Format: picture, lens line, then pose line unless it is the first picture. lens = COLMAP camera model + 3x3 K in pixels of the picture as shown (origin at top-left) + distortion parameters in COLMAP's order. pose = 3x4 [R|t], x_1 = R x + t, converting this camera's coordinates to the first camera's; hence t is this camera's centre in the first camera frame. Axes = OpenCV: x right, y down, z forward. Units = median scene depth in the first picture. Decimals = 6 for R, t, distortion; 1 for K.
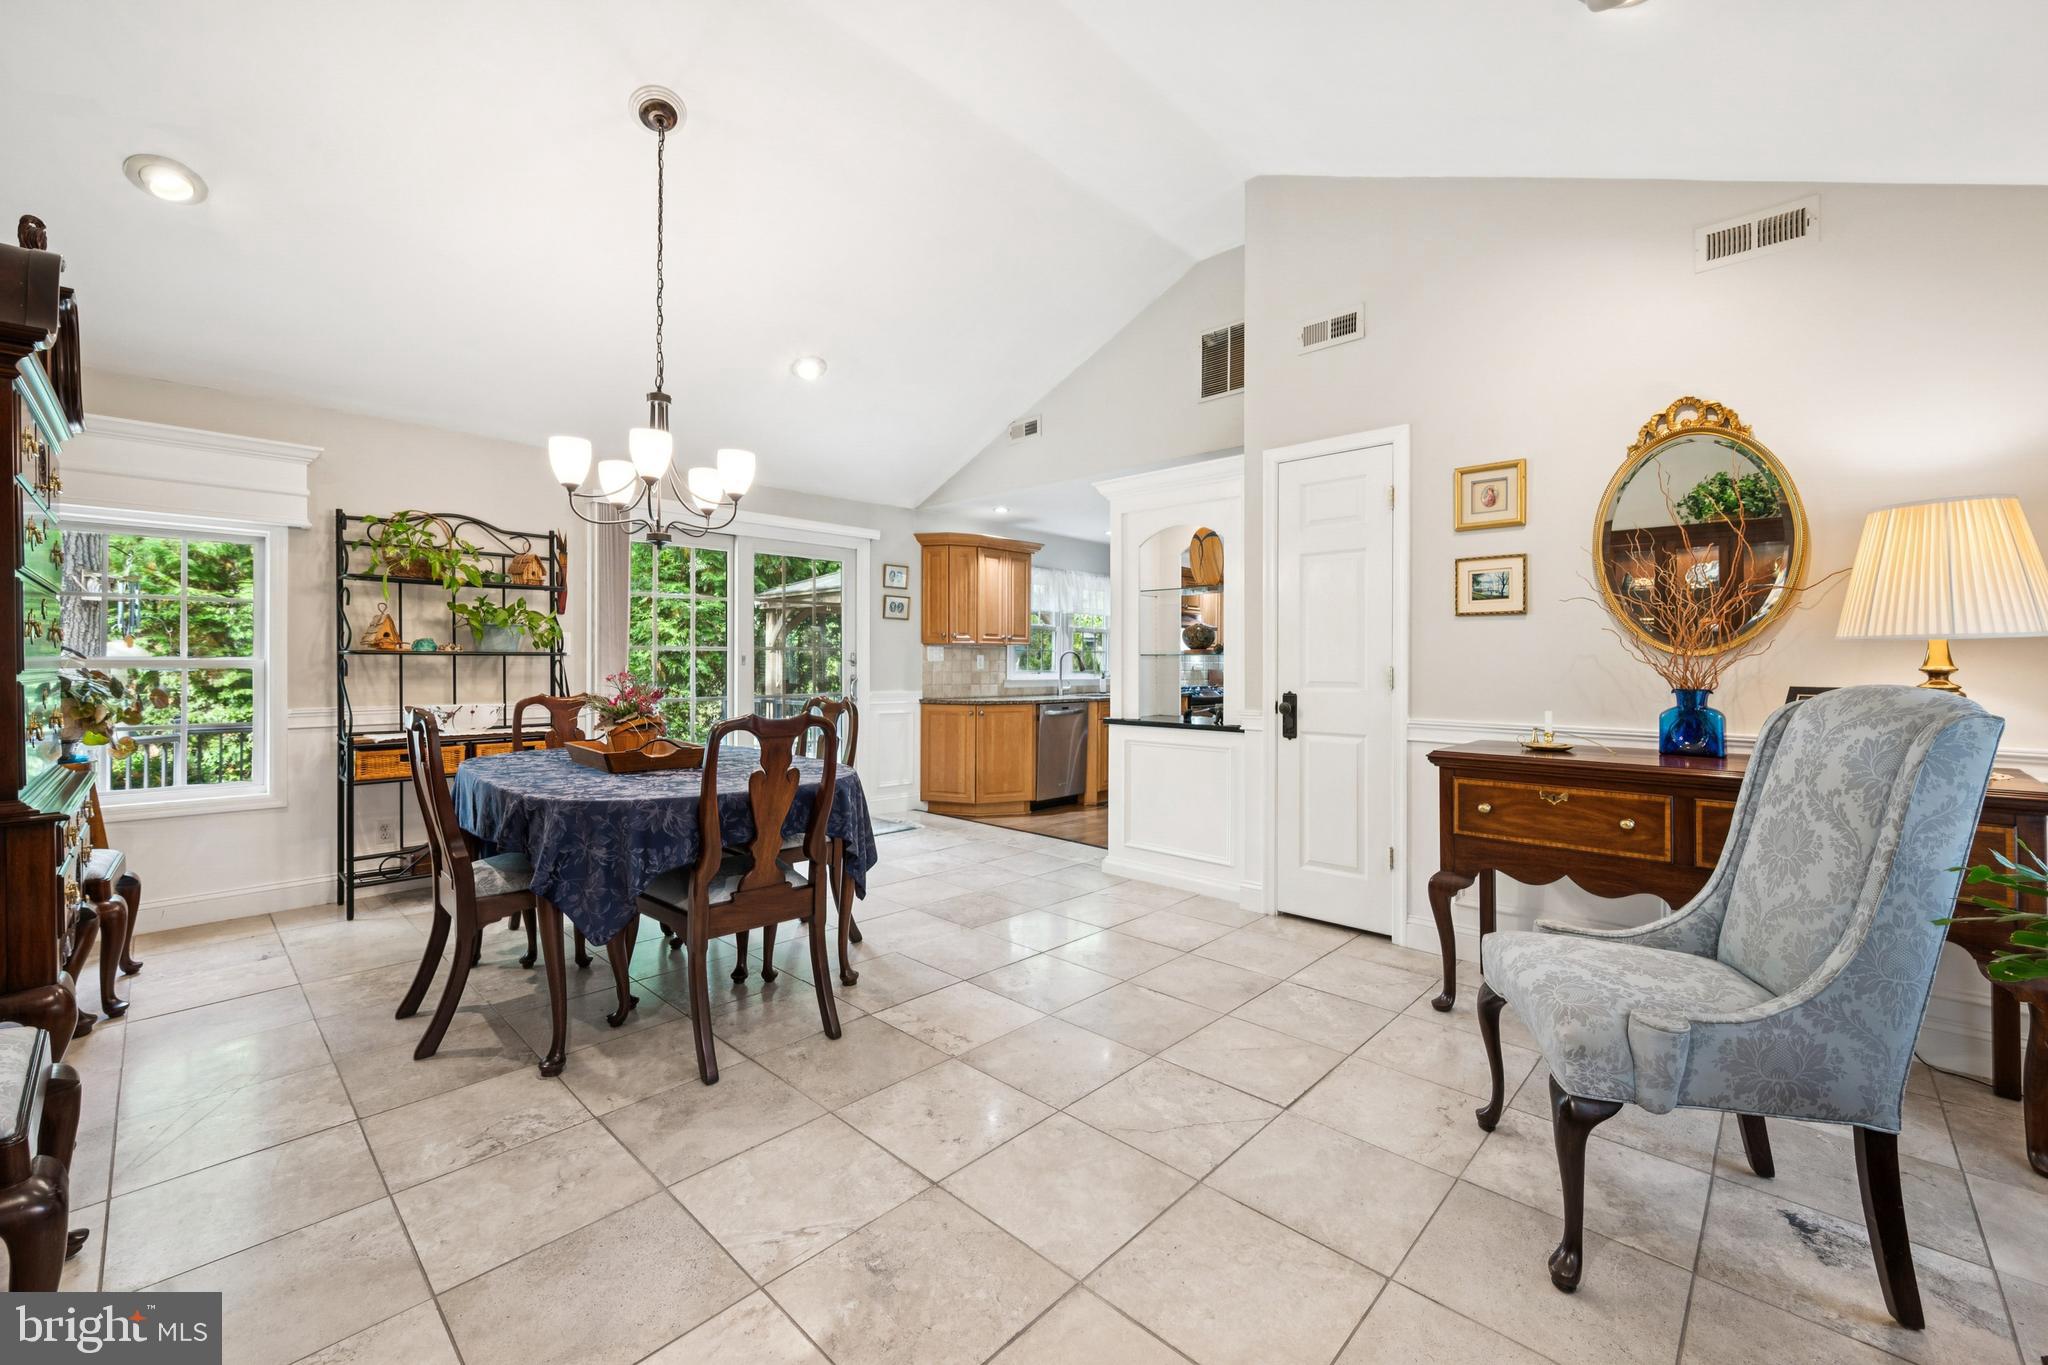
lens RADIAL K [[819.2, 0, 1031.2], [0, 819.2, 661.1], [0, 0, 1]] dist [-0.003485, -0.000418]
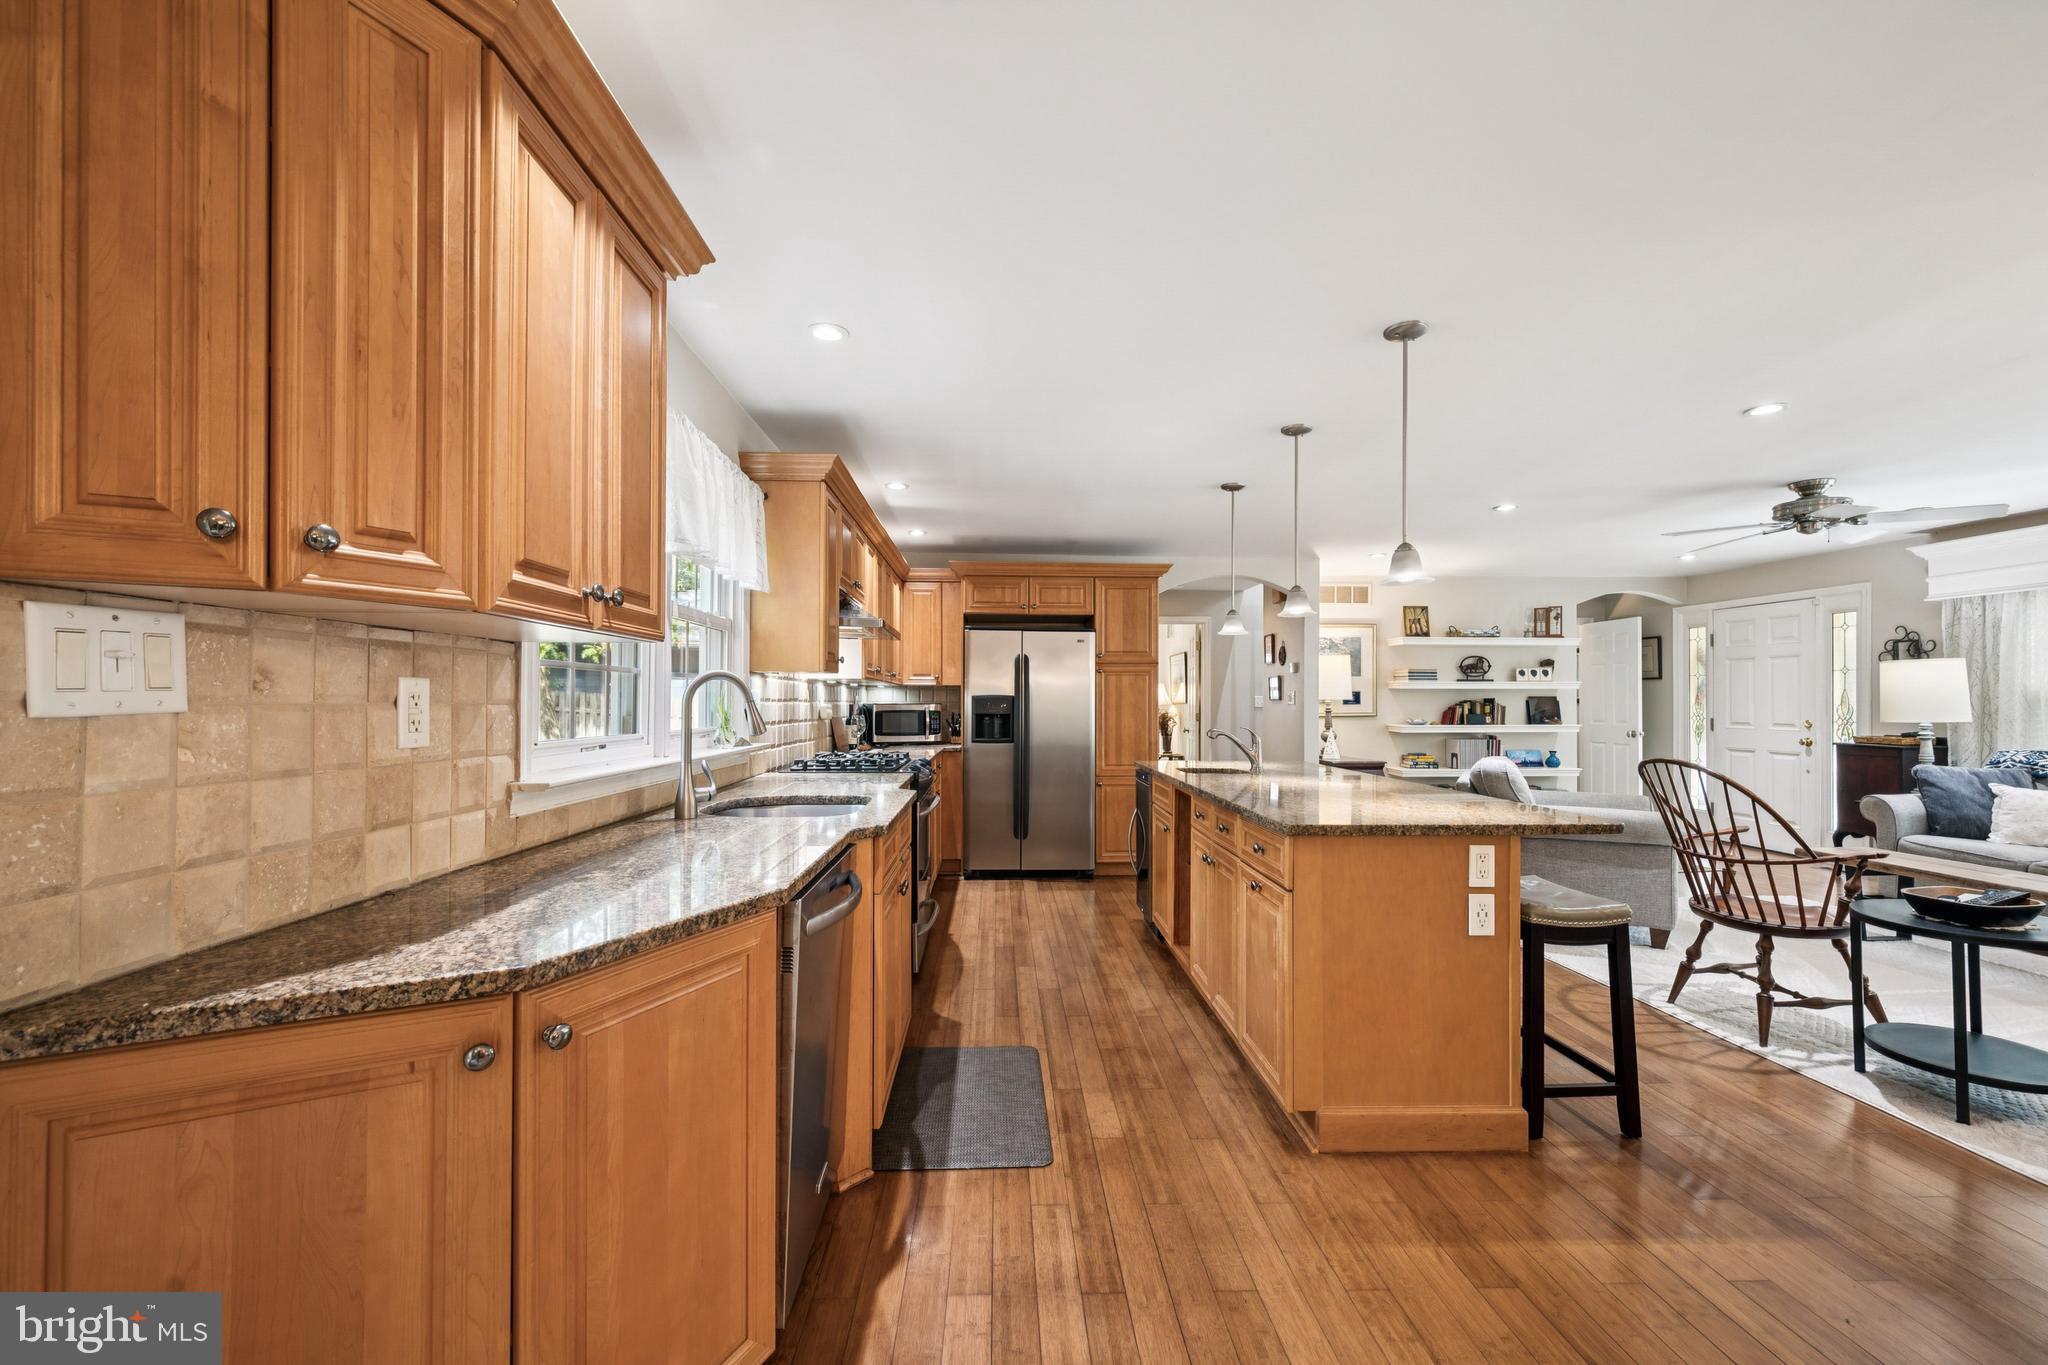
lens RADIAL K [[819.2, 0, 1015.7], [0, 819.2, 695.4], [0, 0, 1]] dist [-0.003485, -0.000418]
pose [[0.708590, -0.002233, 0.705616, -0.110617], [0.005084, 0.999985, -0.001941, -0.002218], [-0.705602, 0.004963, 0.708591, 0.832927]]
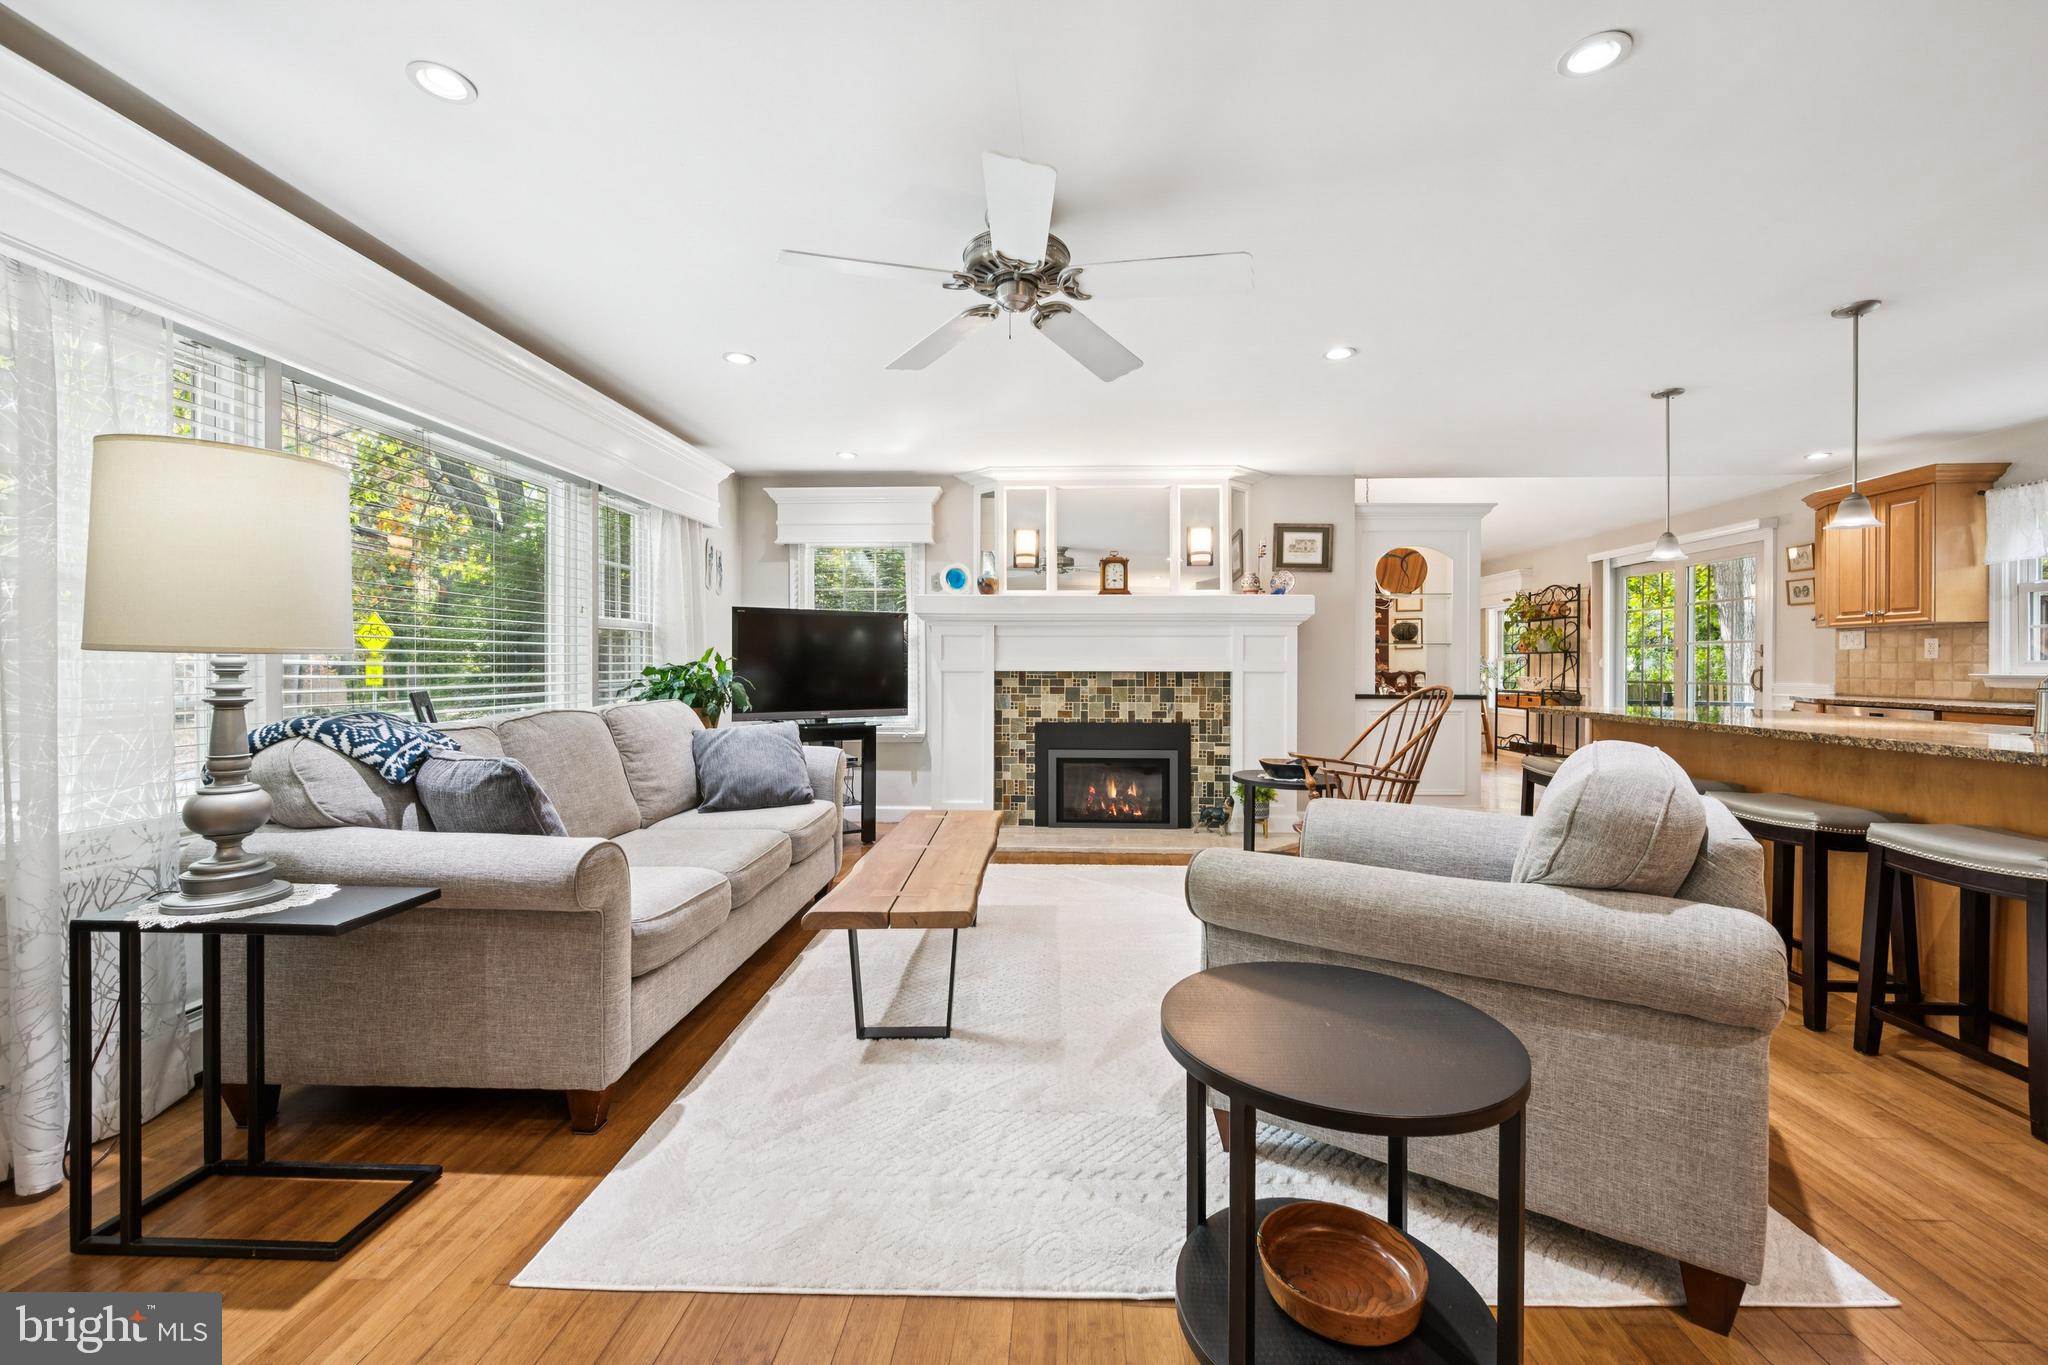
lens RADIAL K [[819.2, 0, 1034.5], [0, 819.2, 667.3], [0, 0, 1]] dist [-0.003485, -0.000418]
pose [[-0.752895, -0.010132, -0.658062, 1.081220], [-0.010581, 0.999939, -0.003290, 0.030766], [0.658055, 0.004486, -0.752956, 1.132372]]
